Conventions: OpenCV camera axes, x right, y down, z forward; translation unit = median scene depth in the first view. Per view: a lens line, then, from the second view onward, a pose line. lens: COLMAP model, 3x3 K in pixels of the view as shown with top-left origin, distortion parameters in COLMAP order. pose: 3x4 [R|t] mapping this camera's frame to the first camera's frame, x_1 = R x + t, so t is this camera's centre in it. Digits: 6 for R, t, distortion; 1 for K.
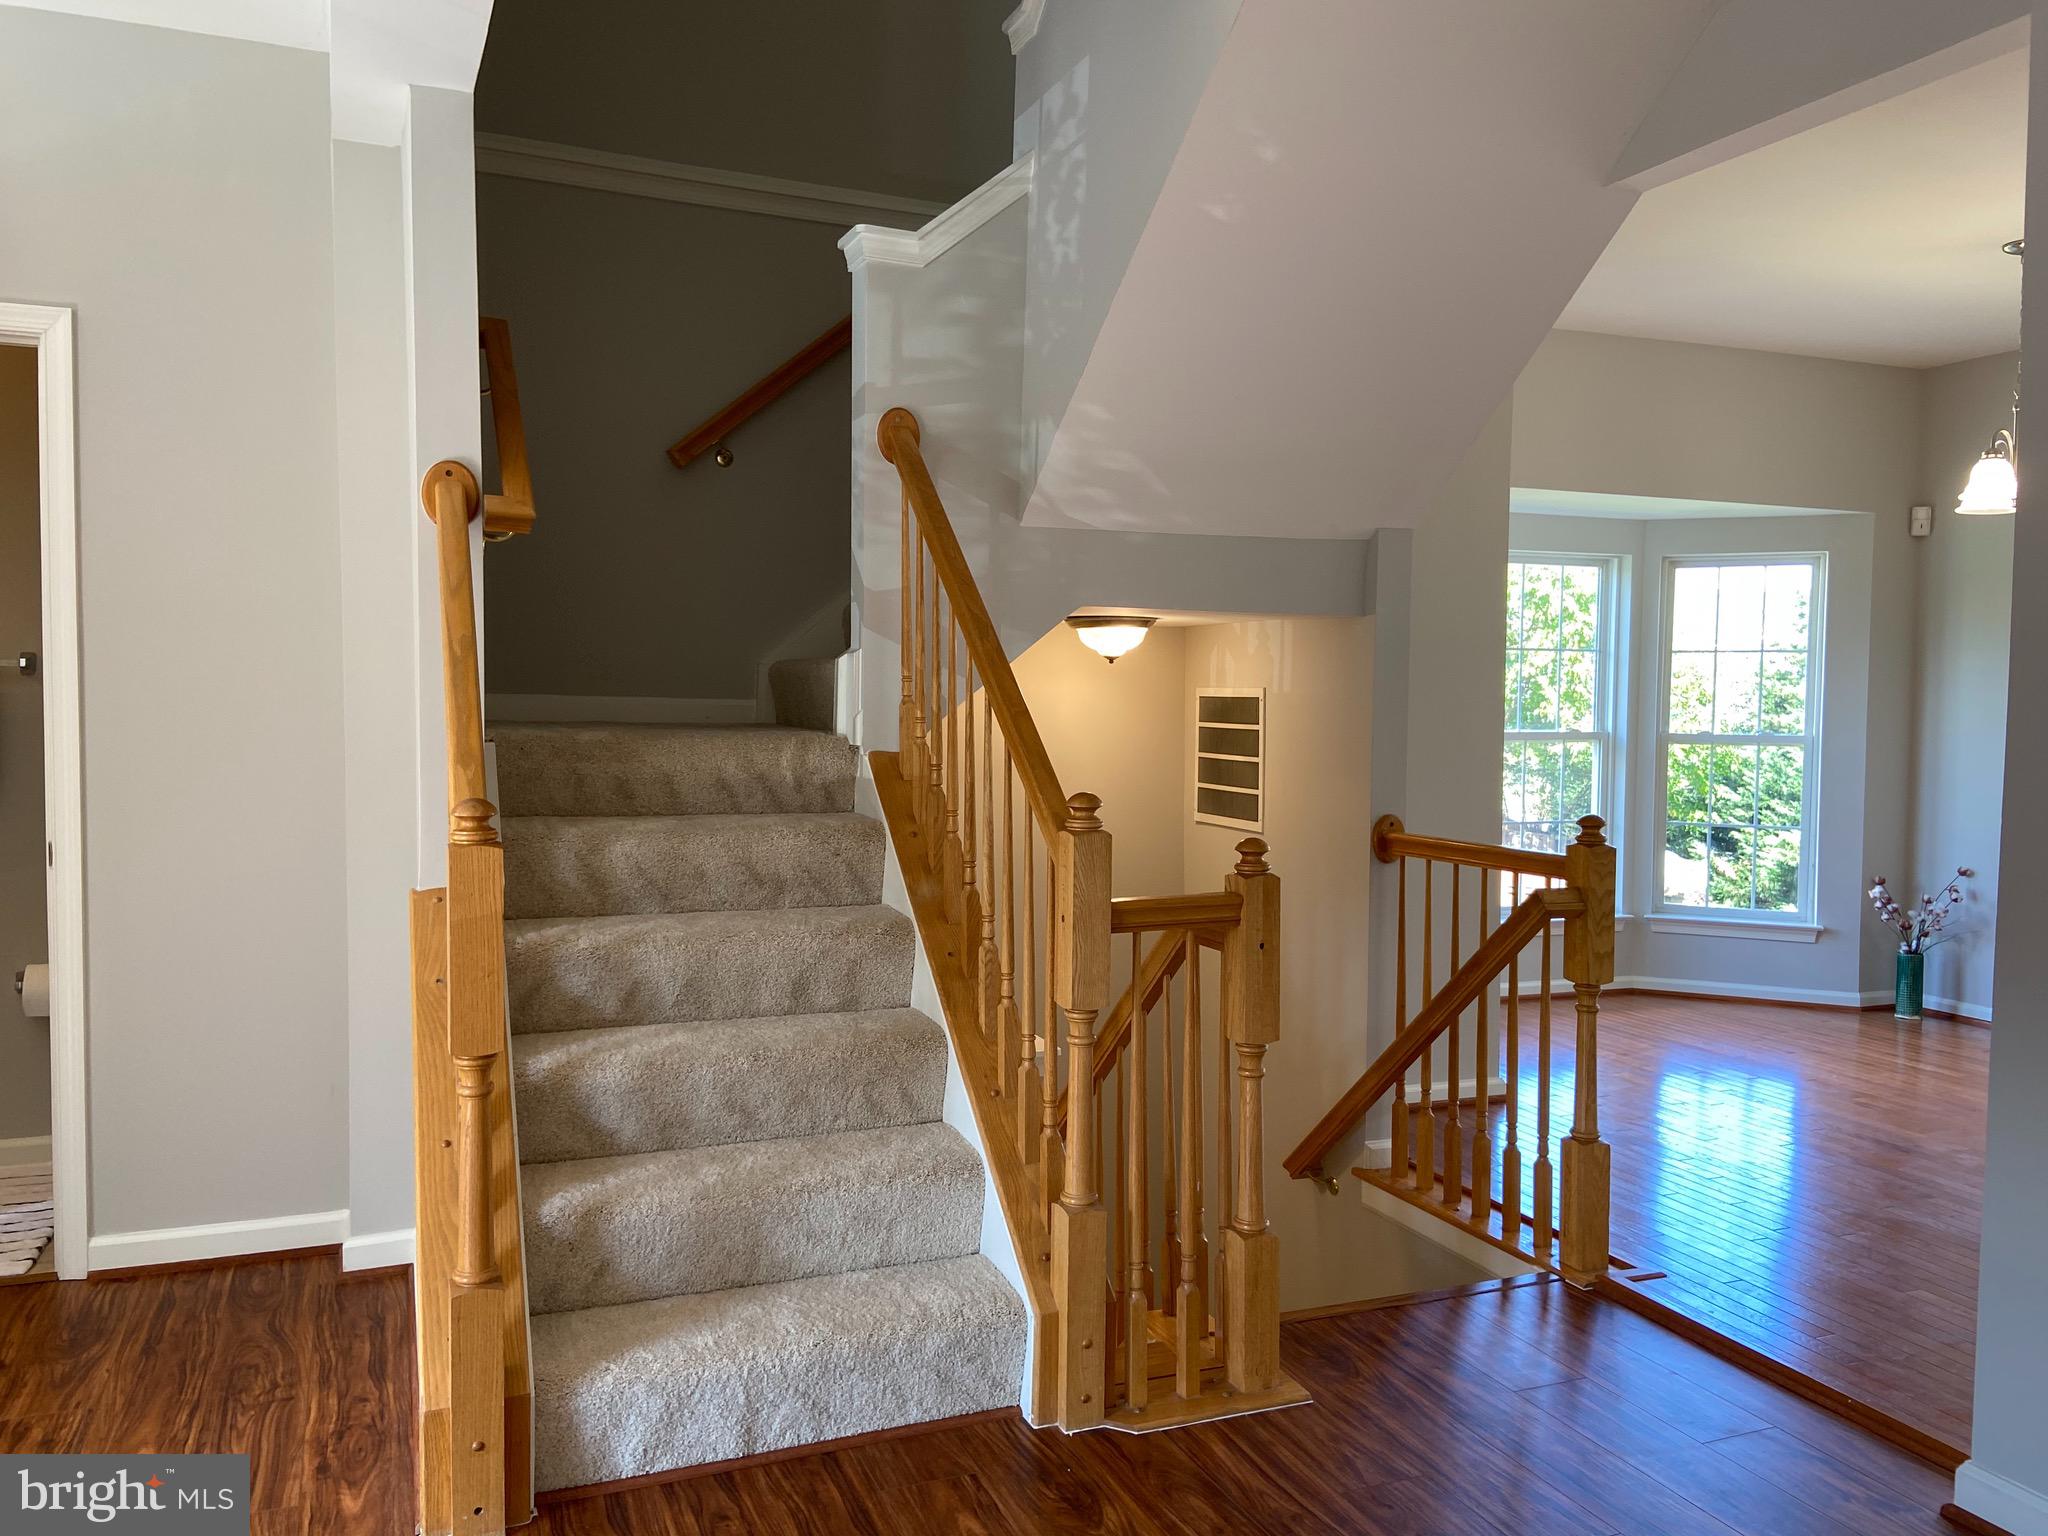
lens RADIAL K [[1546.6, 0, 1024.0], [0, 1546.6, 768.0], [0, 0, 1]] dist [0.106448, -0.120480]
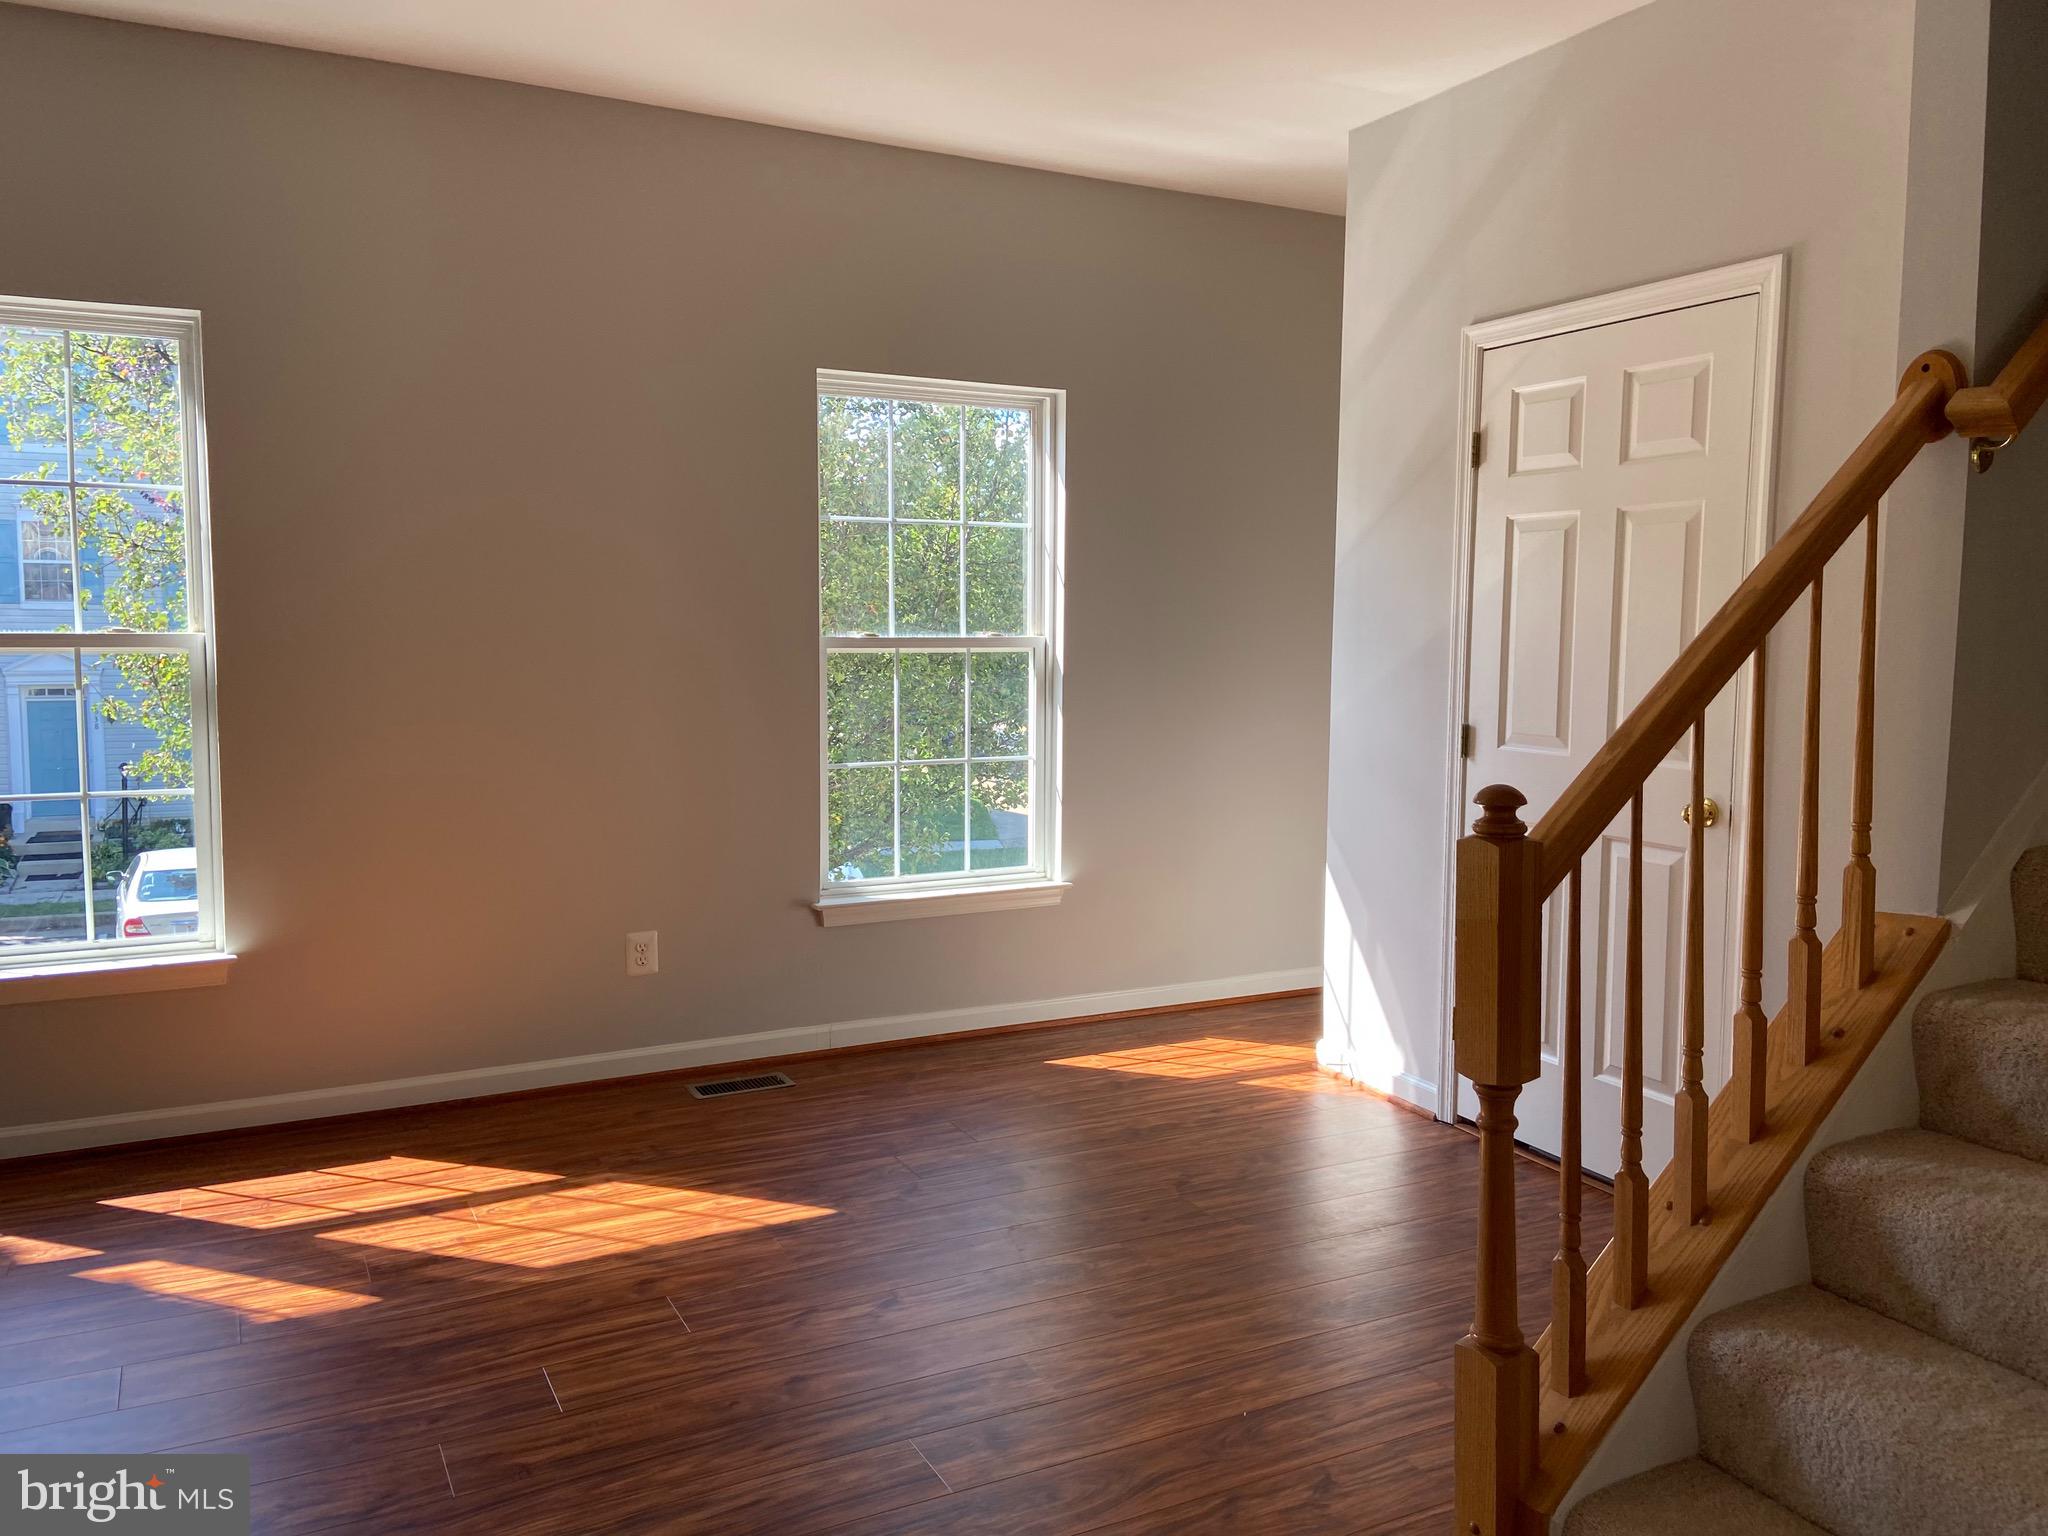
lens RADIAL K [[1546.6, 0, 1024.0], [0, 1546.6, 768.0], [0, 0, 1]] dist [0.106448, -0.120480]
pose [[0.085940, 0.082224, -0.992902, 0.370909], [-0.051622, 0.995617, 0.077980, -0.035017], [0.994962, 0.044554, 0.089808, 0.522756]]
